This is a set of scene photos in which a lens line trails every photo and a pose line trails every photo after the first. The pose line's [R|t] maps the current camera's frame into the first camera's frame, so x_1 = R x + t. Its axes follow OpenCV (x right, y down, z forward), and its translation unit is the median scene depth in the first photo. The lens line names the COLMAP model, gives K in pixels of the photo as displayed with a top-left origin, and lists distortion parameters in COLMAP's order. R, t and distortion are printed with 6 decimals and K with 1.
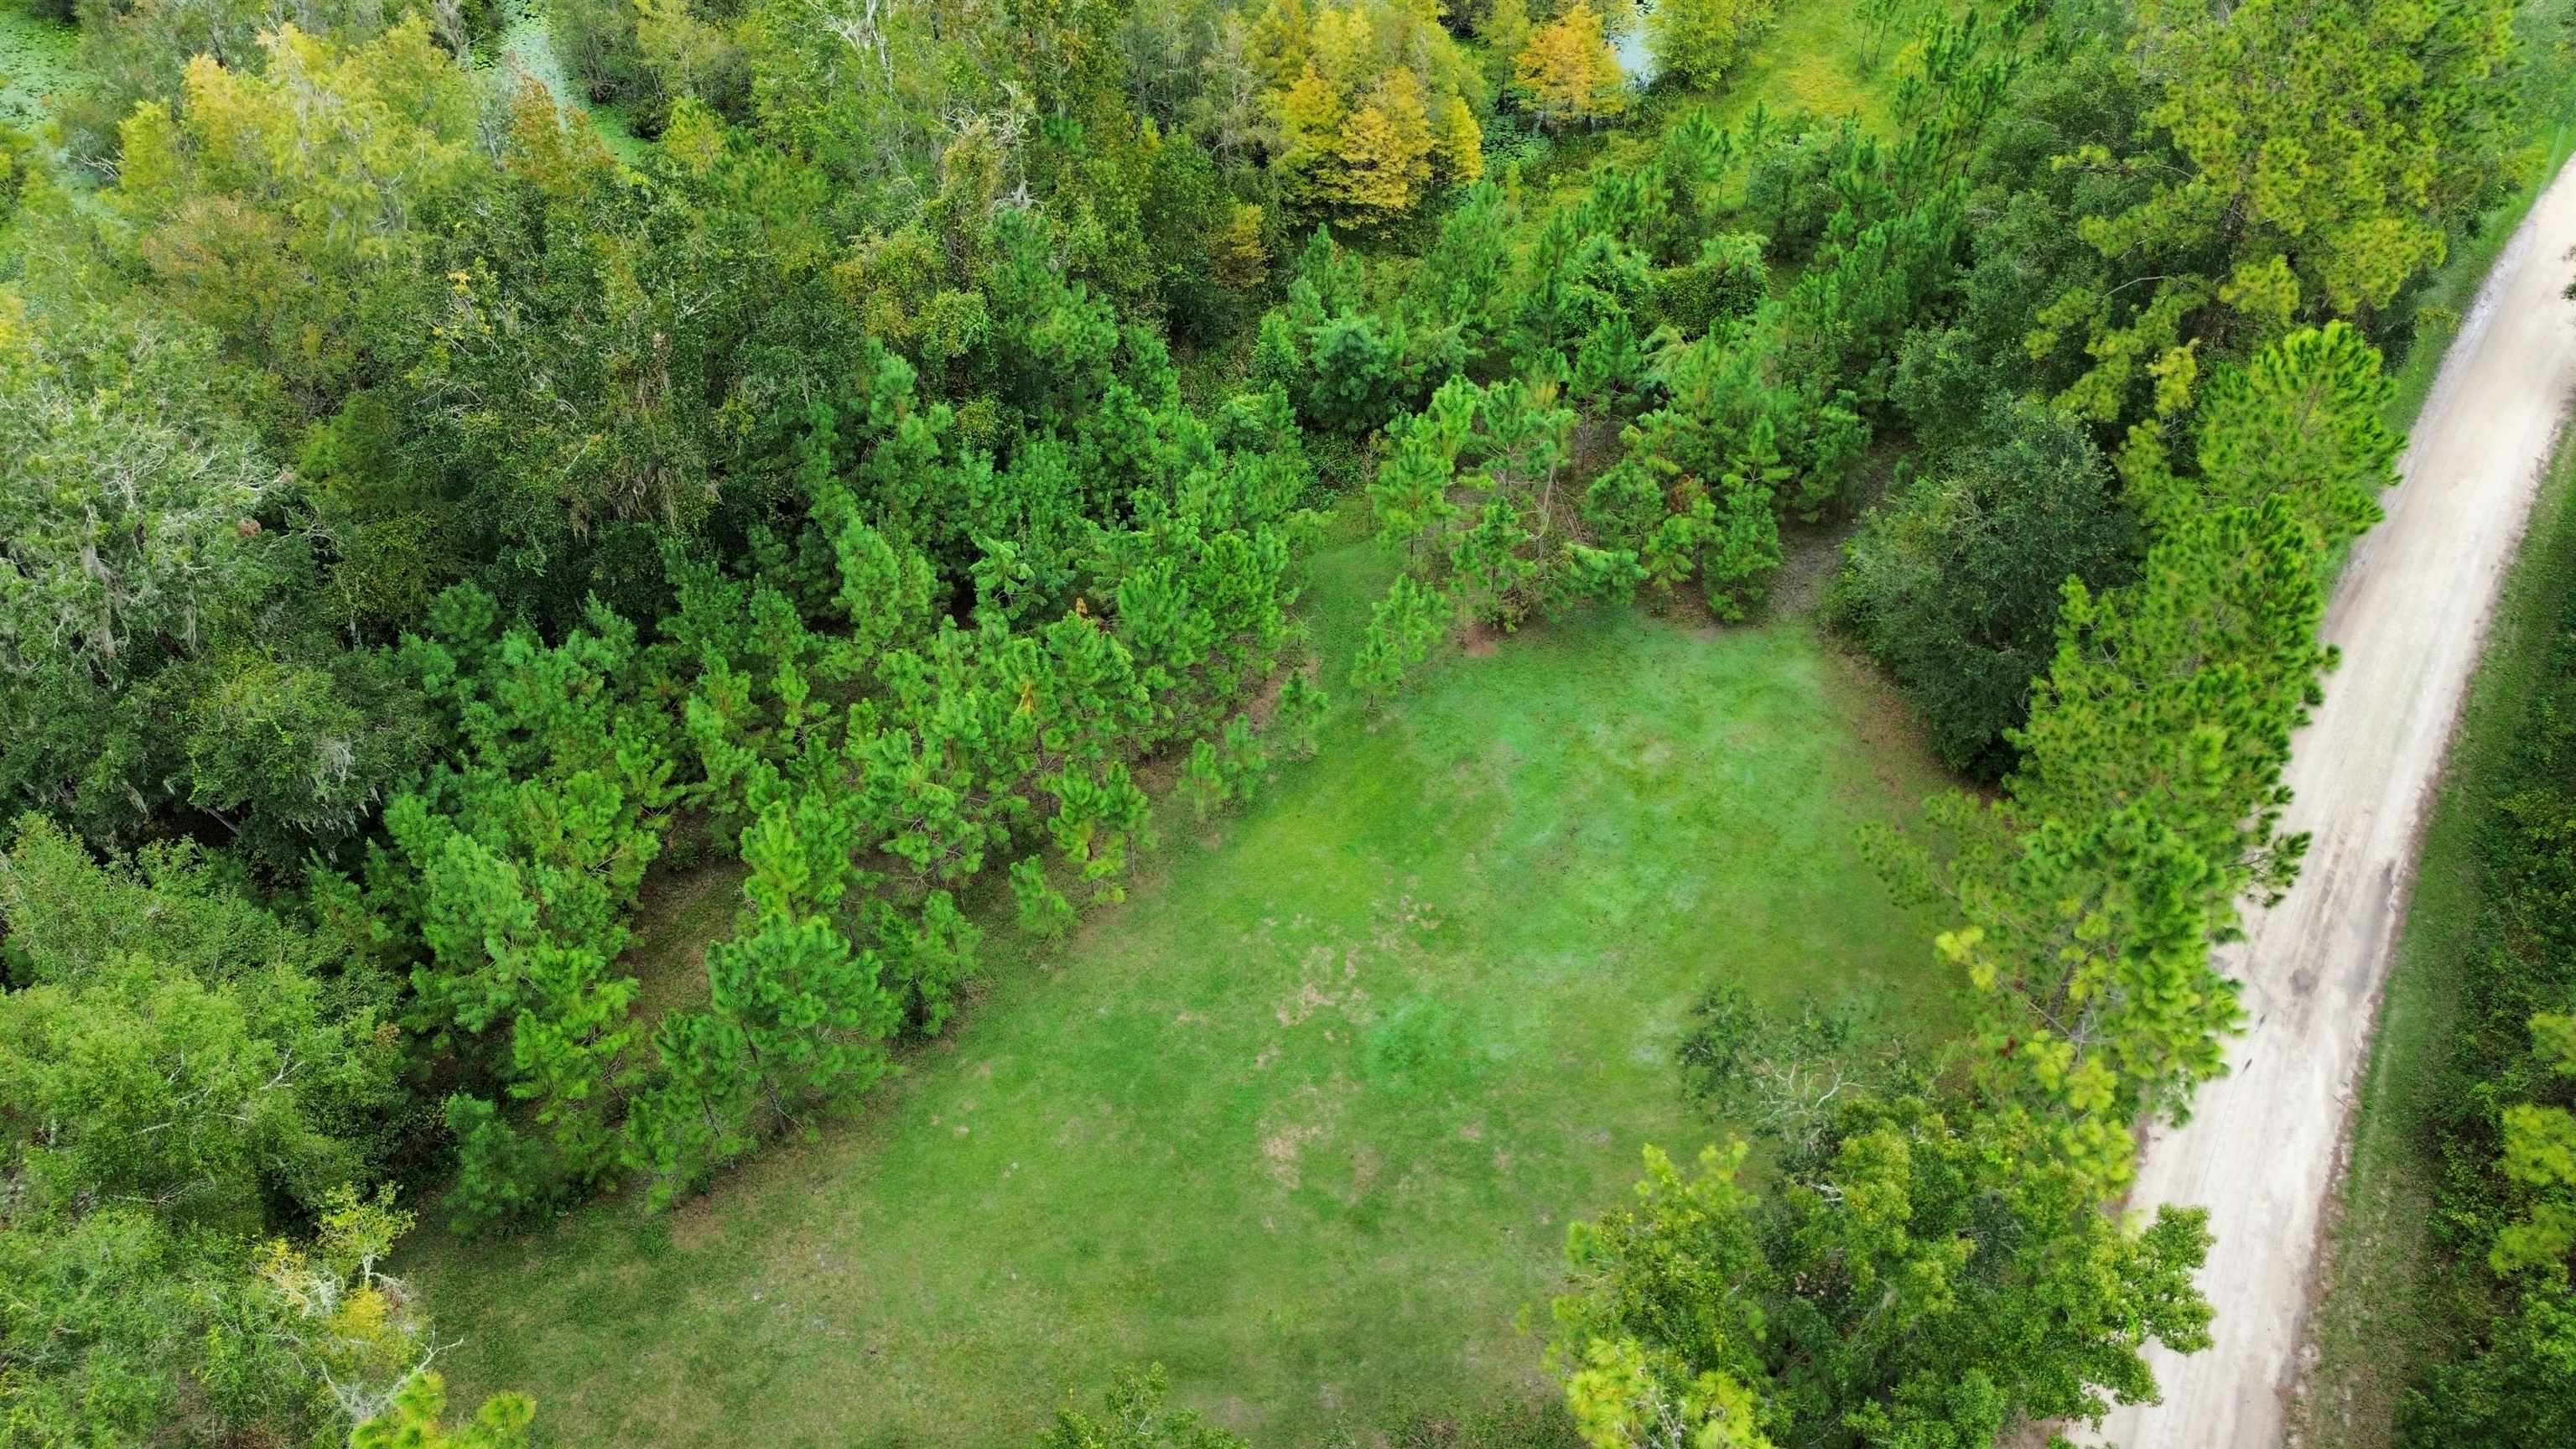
lens RADIAL K [[1814.3, 0, 1293.0], [0, 1814.3, 726.3], [0, 0, 1]] dist [0.076376, -0.070475]
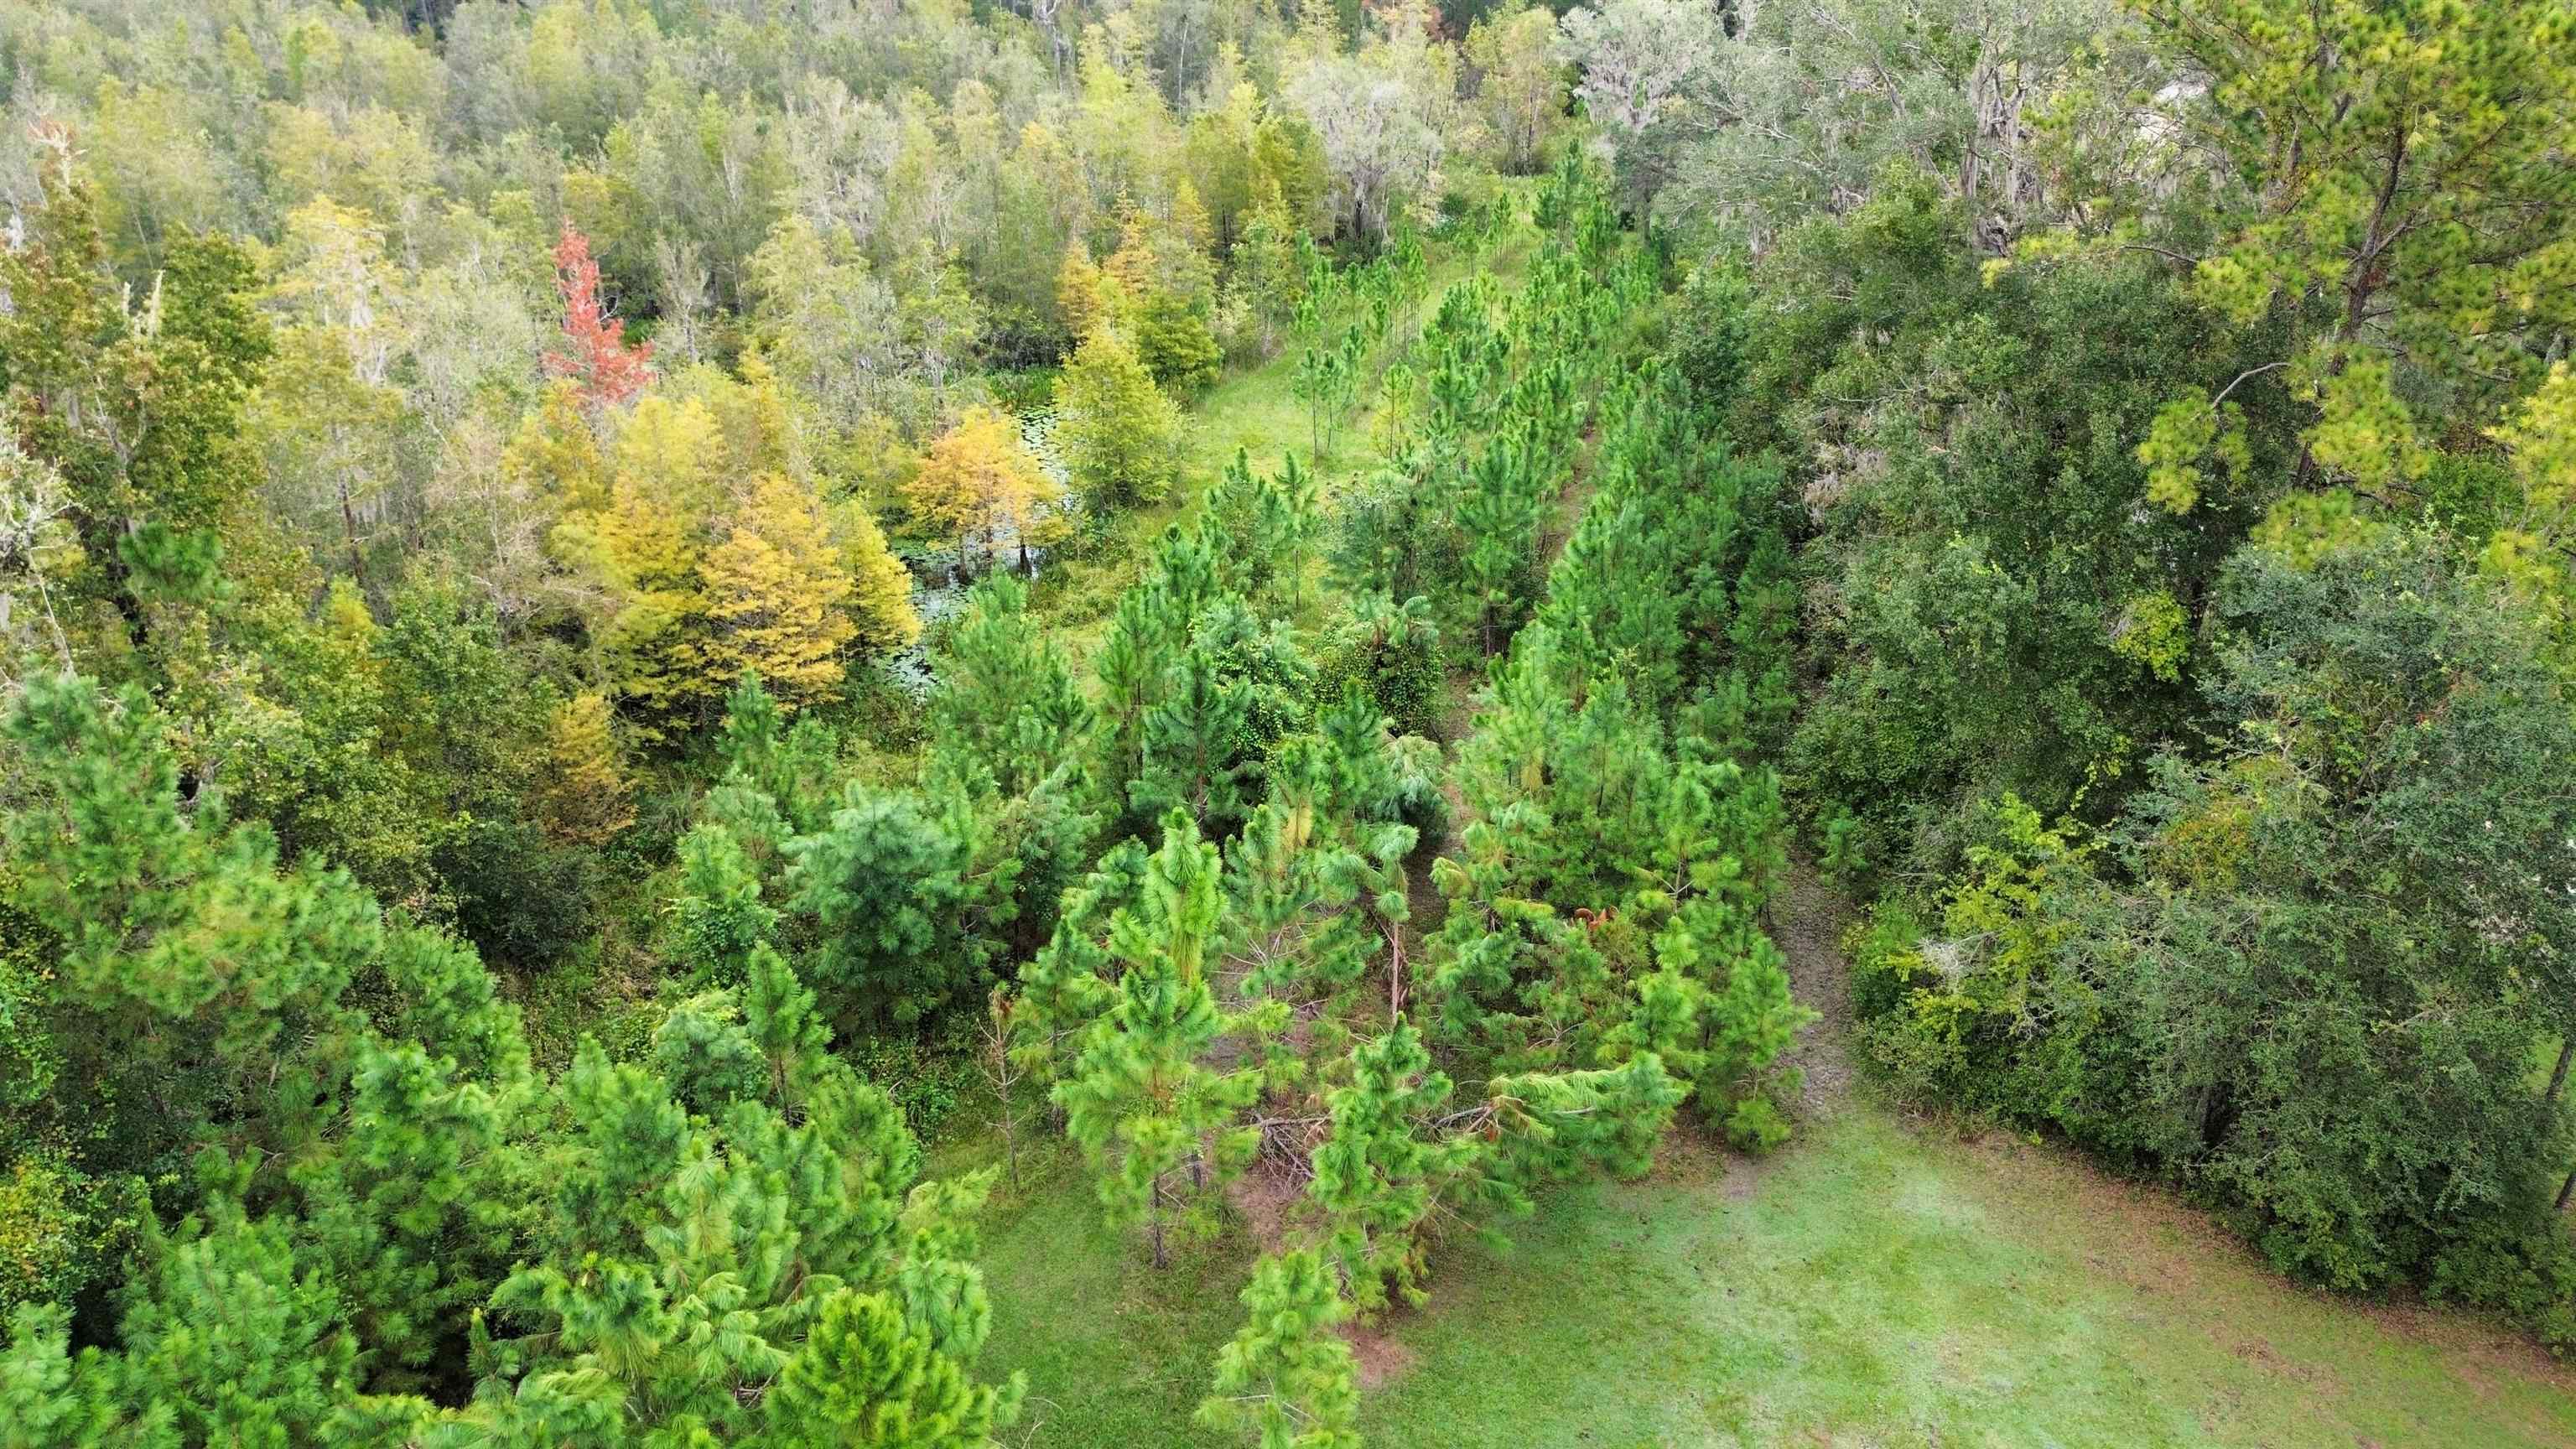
lens RADIAL K [[1814.3, 0, 1273.8], [0, 1814.3, 703.7], [0, 0, 1]] dist [0.076376, -0.070475]
pose [[0.886581, -0.198082, 0.418017, -0.075458], [0.335191, 0.897867, -0.285451, -0.065554], [-0.318781, 0.393191, 0.862427, 0.515486]]
